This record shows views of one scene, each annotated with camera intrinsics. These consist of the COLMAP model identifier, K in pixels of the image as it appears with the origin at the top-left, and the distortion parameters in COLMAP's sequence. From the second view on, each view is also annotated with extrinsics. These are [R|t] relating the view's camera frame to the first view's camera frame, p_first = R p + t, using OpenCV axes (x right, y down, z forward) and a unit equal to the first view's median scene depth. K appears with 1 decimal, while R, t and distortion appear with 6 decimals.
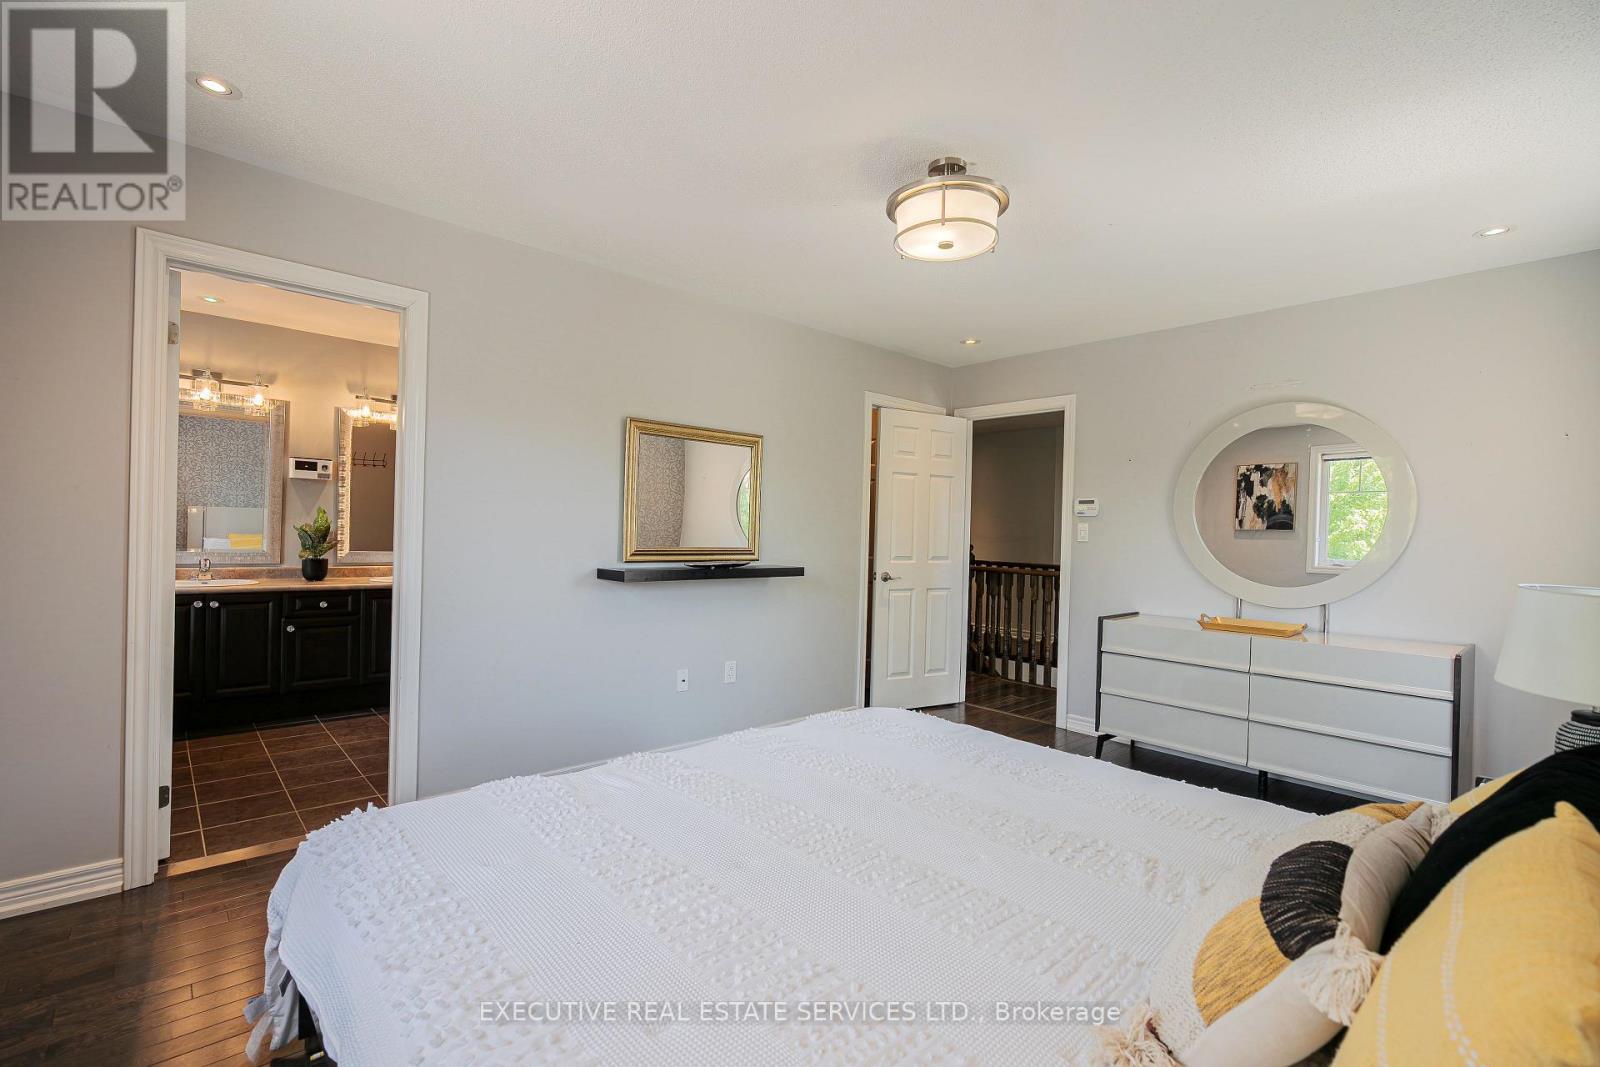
lens RADIAL K [[710.2, 0, 800.0], [0, 710.2, 533.5], [0, 0, 1]] dist [-0.001602, 0.000164]
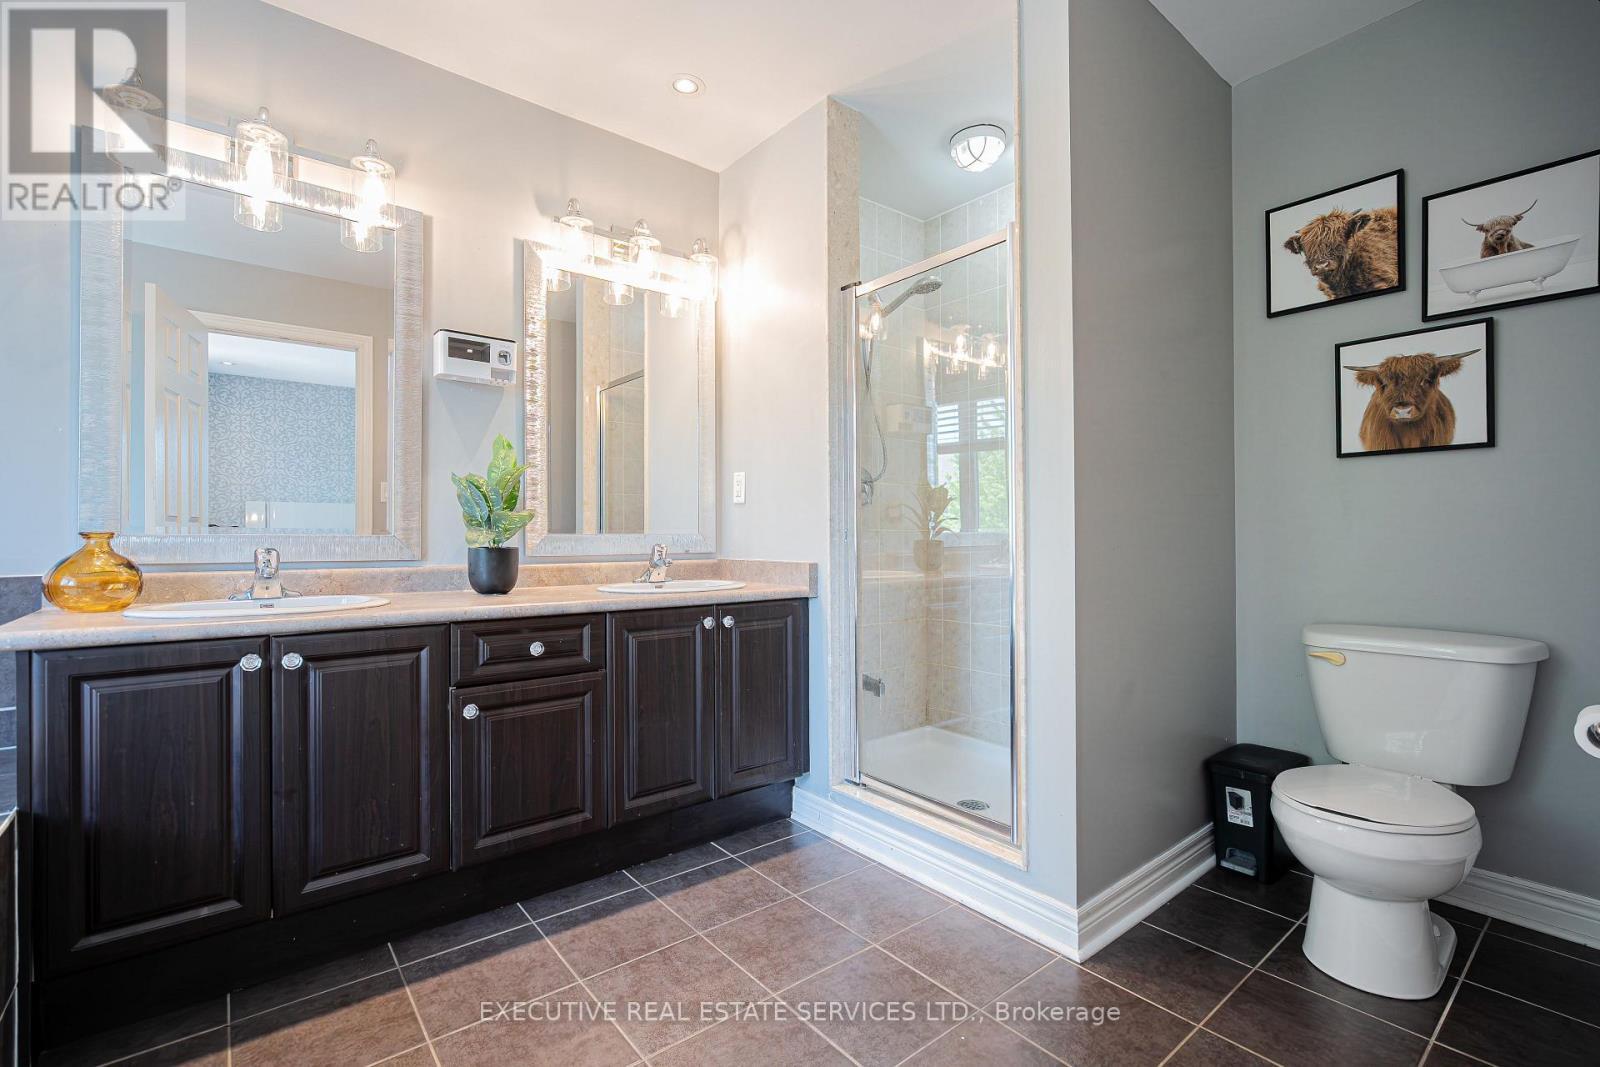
lens RADIAL K [[710.2, 0, 800.0], [0, 710.2, 533.5], [0, 0, 1]] dist [-0.001602, 0.000164]
pose [[0.998060, -0.029596, -0.054772, -0.456860], [0.029051, 0.999521, -0.010704, 0.037511], [0.055063, 0.009092, 0.998441, 0.546144]]
